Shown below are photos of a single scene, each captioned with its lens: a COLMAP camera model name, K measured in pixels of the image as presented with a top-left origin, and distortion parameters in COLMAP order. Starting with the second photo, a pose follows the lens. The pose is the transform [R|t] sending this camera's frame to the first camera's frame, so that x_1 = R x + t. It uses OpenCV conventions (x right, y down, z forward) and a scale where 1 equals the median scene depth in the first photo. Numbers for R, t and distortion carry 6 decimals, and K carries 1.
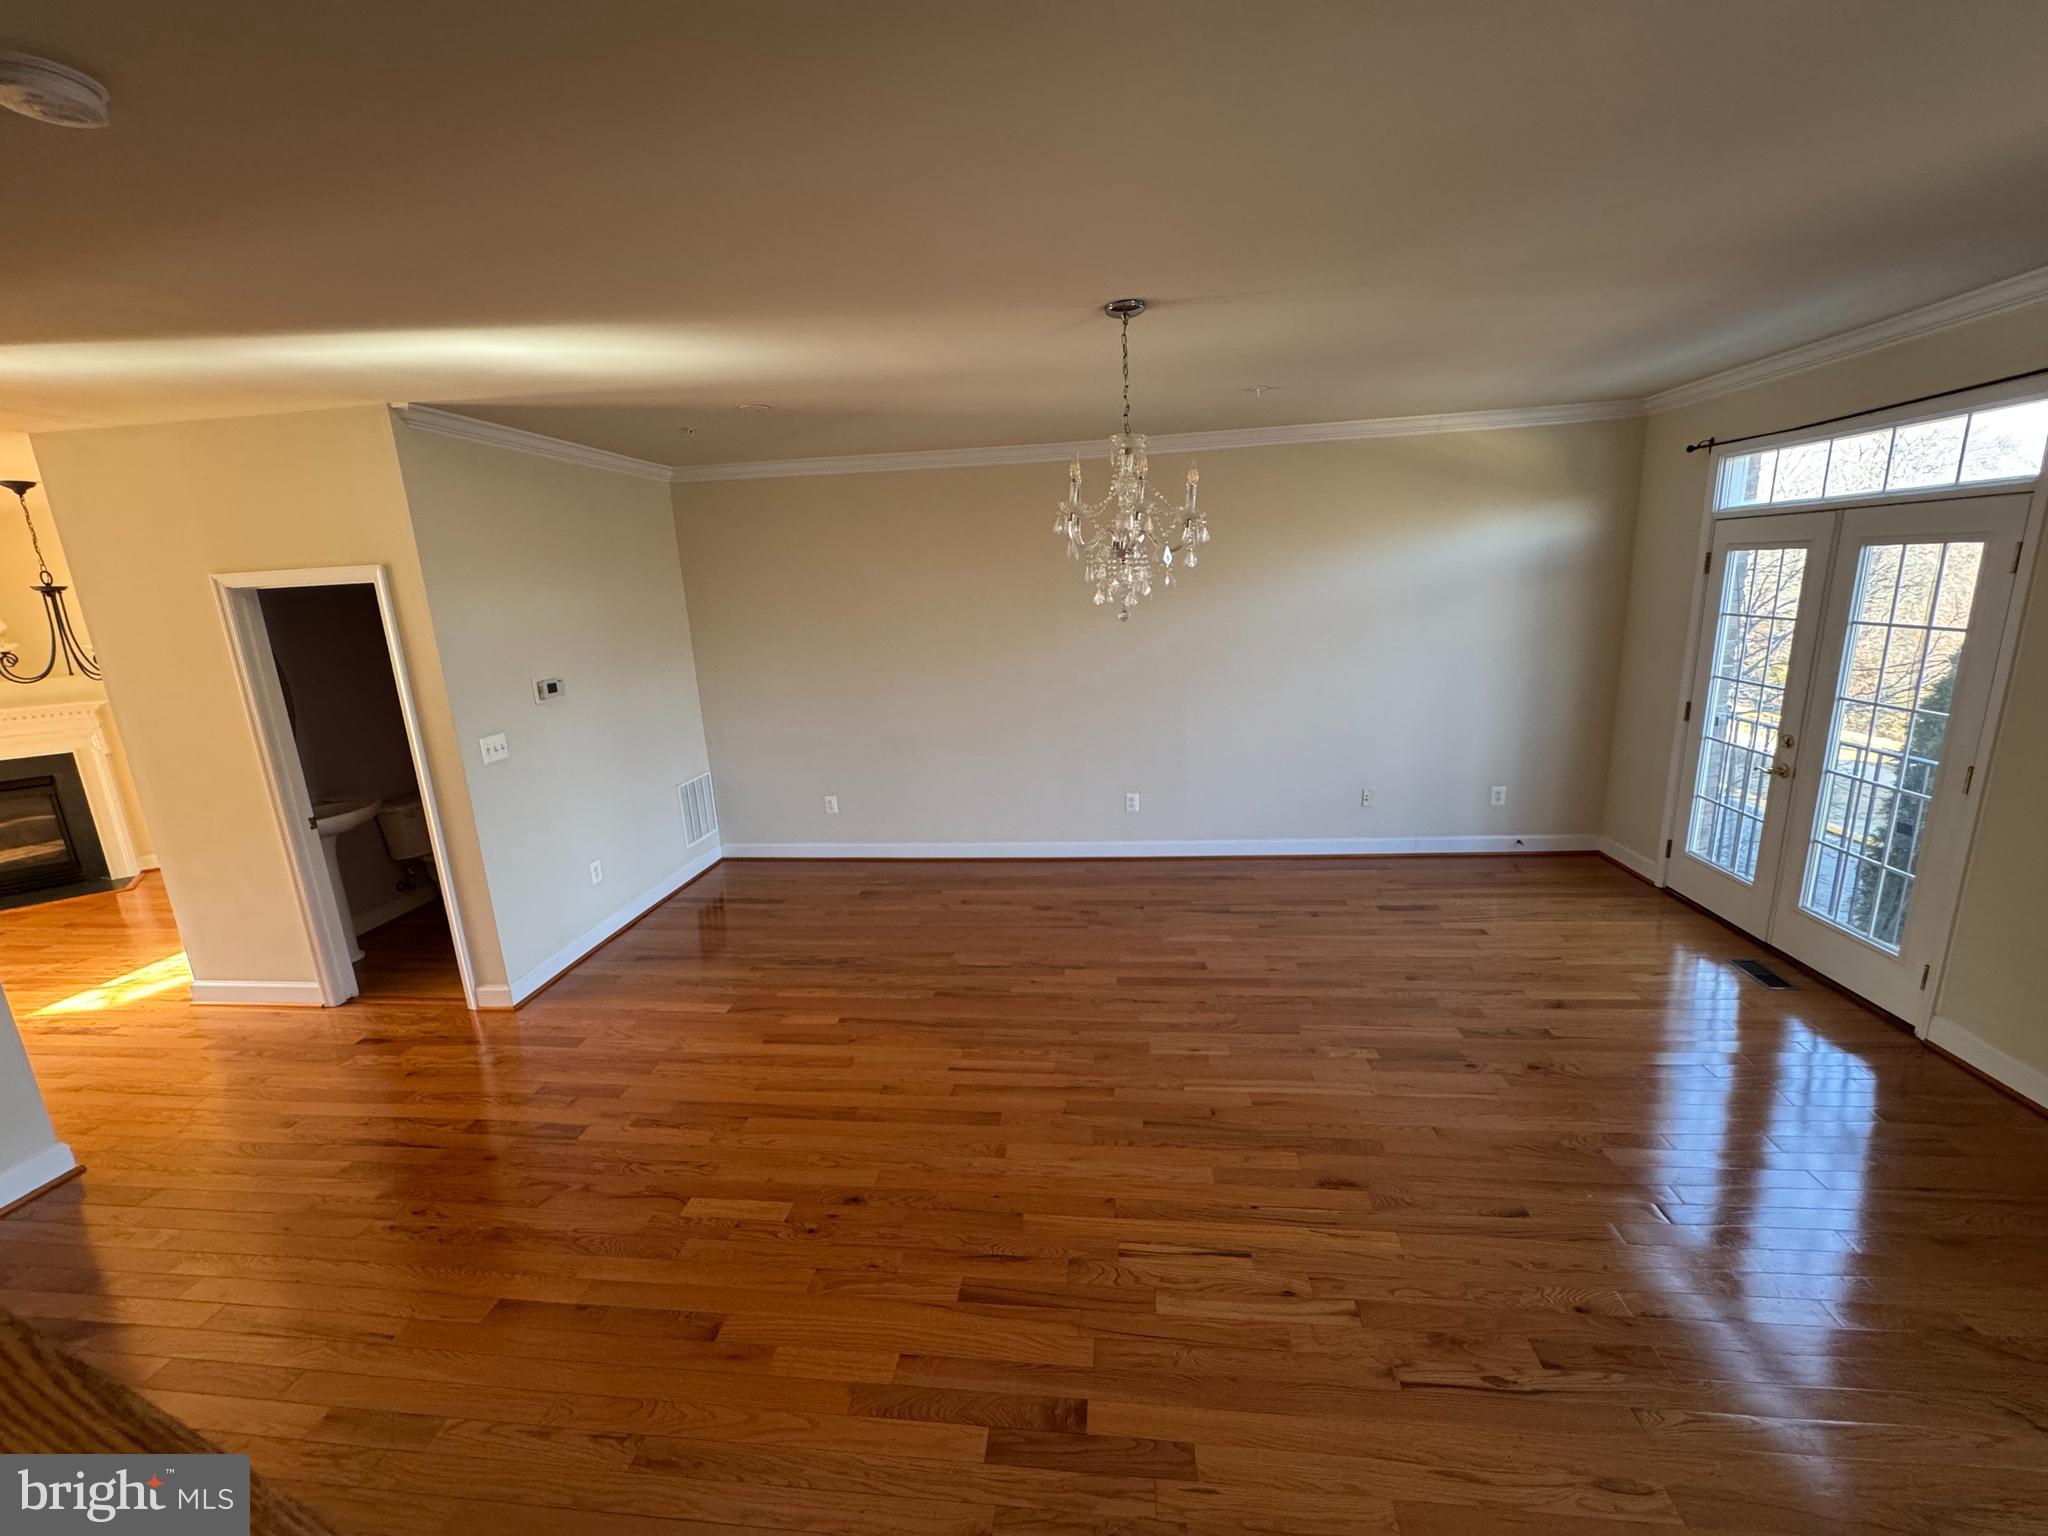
lens RADIAL K [[819.6, 0, 1021.6], [0, 819.6, 769.8], [0, 0, 1]] dist [-0.001728, -0.000455]
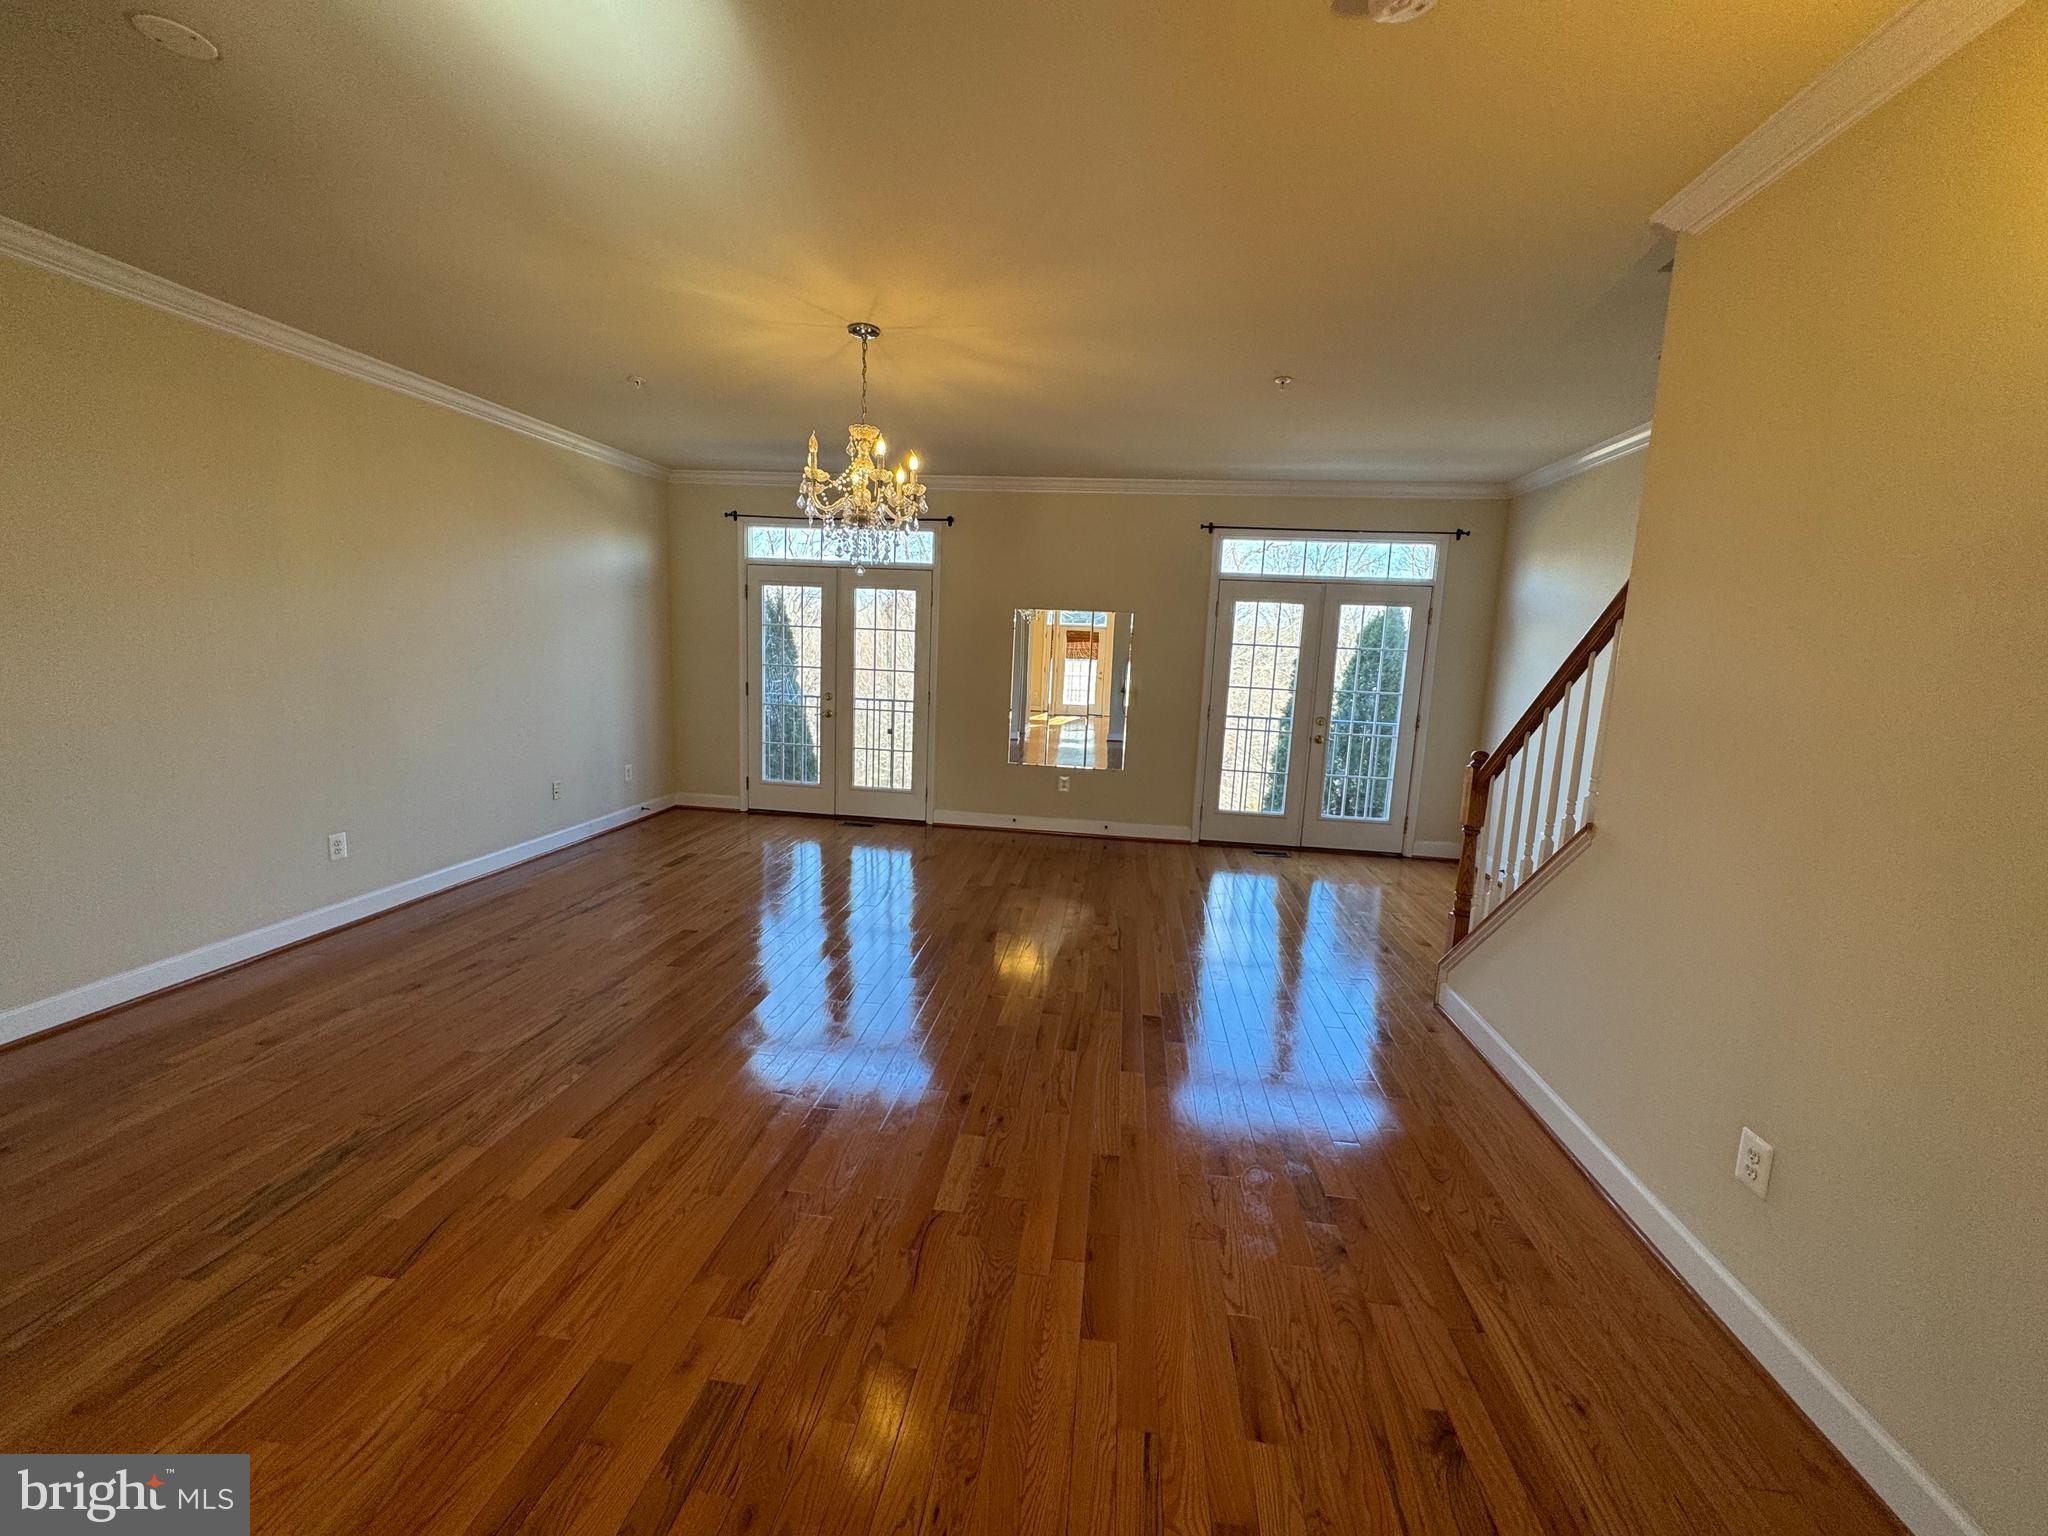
lens RADIAL K [[819.6, 0, 1025.6], [0, 819.6, 767.3], [0, 0, 1]] dist [-0.001728, -0.000455]
pose [[0.005450, -0.101918, 0.994778, -0.862396], [0.185289, 0.977669, 0.099150, 0.019037], [-0.982669, 0.183781, 0.024212, 0.593735]]
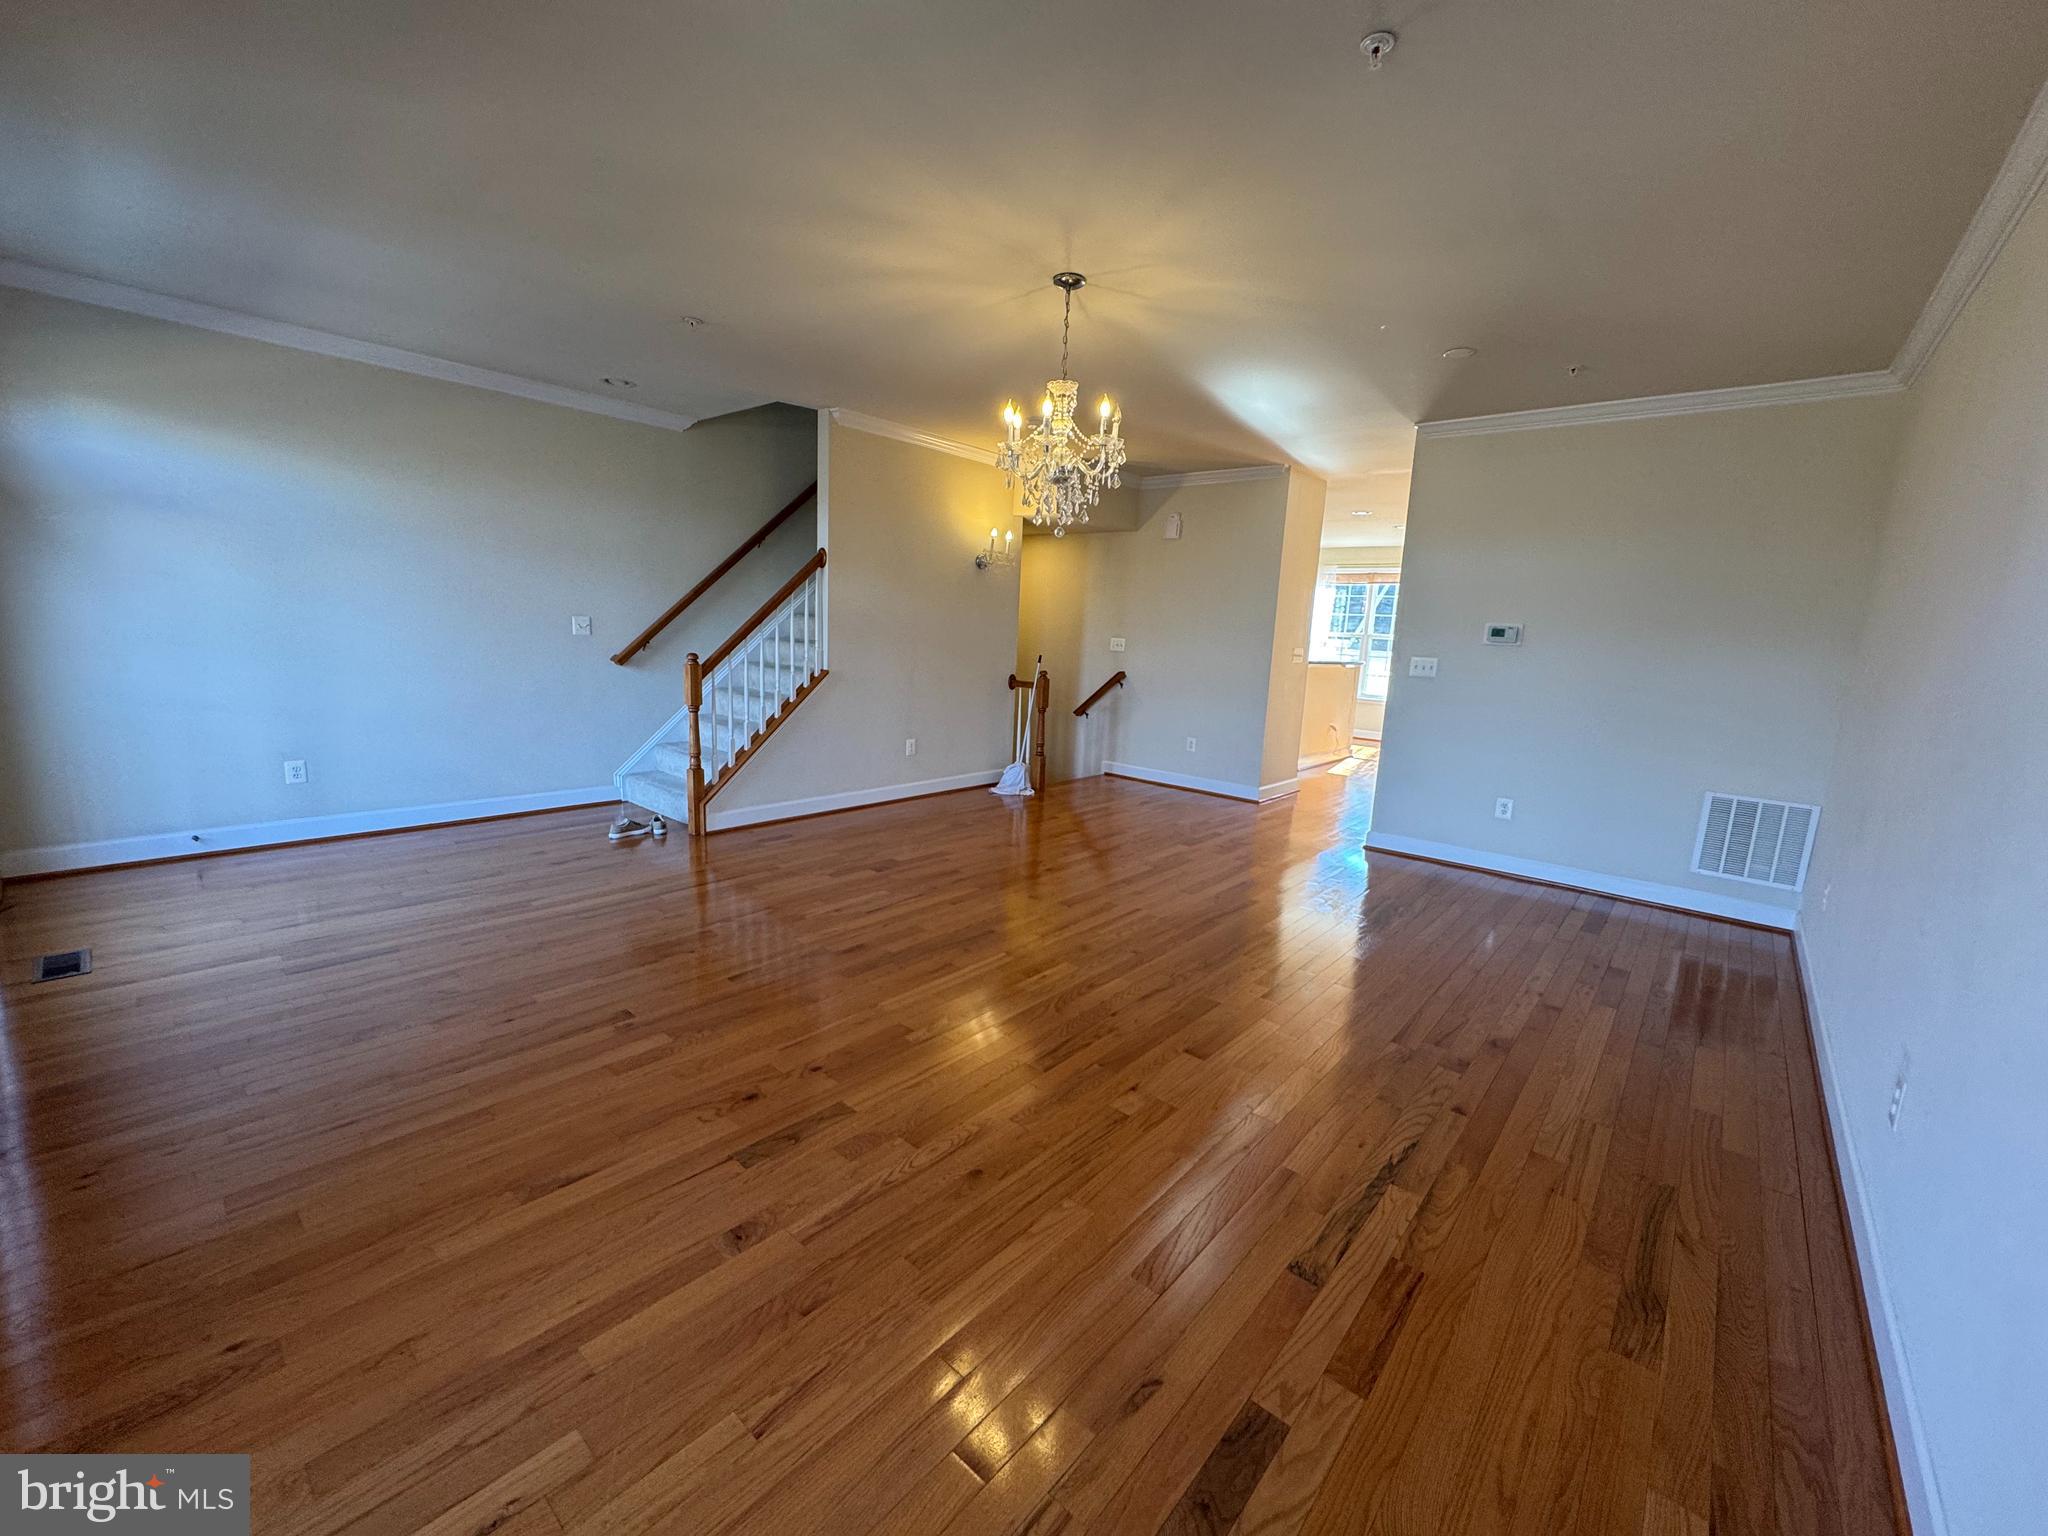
lens RADIAL K [[819.6, 0, 1022.9], [0, 819.6, 761.7], [0, 0, 1]] dist [-0.001728, -0.000455]
pose [[-0.563799, 0.157642, -0.810728, 0.913245], [-0.205749, 0.923860, 0.322722, -0.195154], [0.799874, 0.348757, -0.488437, 1.272202]]
